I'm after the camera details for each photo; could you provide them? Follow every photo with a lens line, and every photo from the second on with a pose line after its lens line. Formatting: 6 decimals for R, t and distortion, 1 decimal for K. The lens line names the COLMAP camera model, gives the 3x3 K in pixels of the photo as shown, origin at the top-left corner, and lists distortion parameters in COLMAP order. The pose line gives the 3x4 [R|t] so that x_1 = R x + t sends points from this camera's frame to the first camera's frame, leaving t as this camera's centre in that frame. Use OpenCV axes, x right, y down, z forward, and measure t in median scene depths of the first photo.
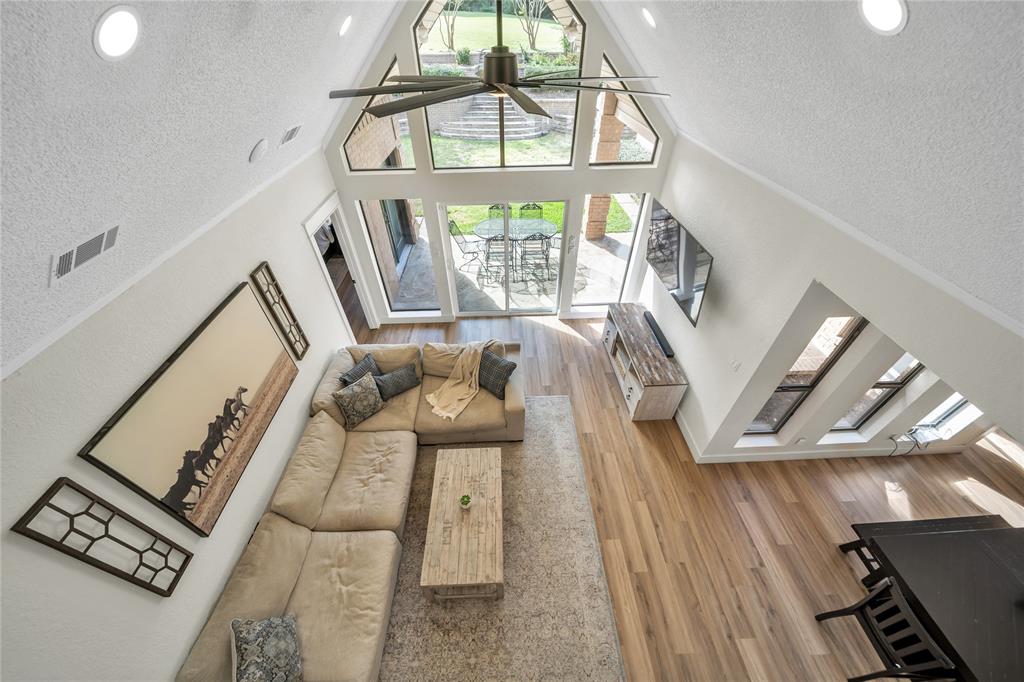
lens RADIAL K [[363.0, 0, 512.0], [0, 363.0, 341.0], [0, 0, 1]] dist [-0.000671, -0.000122]
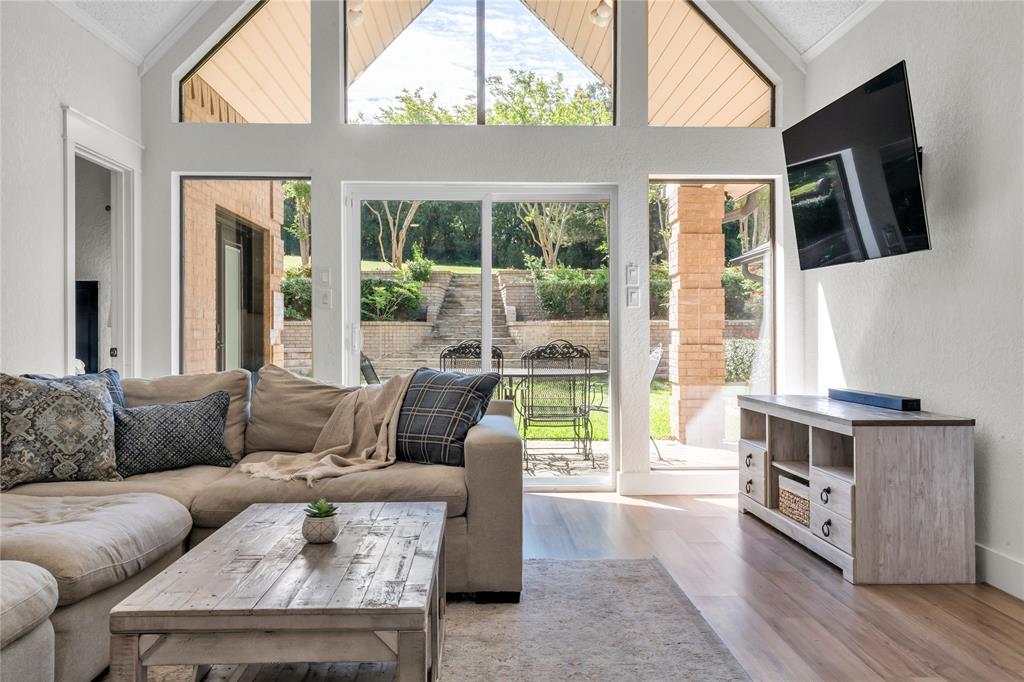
lens RADIAL K [[929.6, 0, 512.0], [0, 929.6, 341.0], [0, 0, 1]] dist [0.006078, 0.004890]
pose [[0.999992, 0.003072, -0.002534, 0.040125], [-0.003980, 0.749625, -0.661851, 0.989301], [-0.000134, 0.661856, 0.749631, 0.370047]]
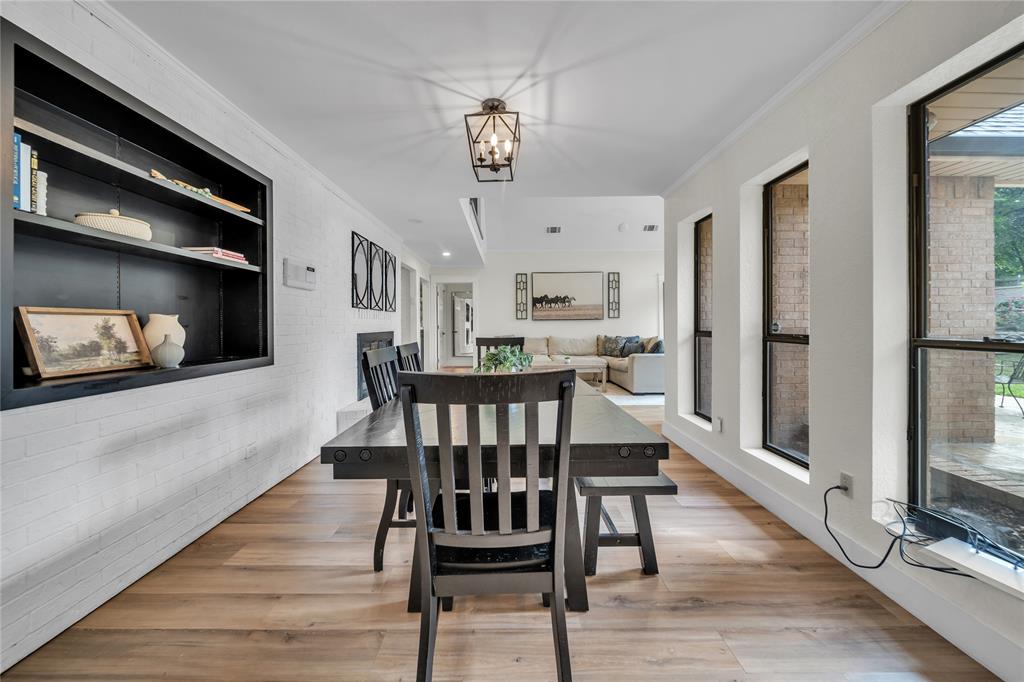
lens RADIAL K [[367.4, 0, 509.0], [0, 367.4, 327.3], [0, 0, 1]] dist [0.000283, 0.000005]
pose [[-0.039604, 0.012891, -0.999132, 2.091508], [-0.657290, 0.752788, 0.035767, 0.523057], [0.752596, 0.658136, -0.021340, 0.819196]]
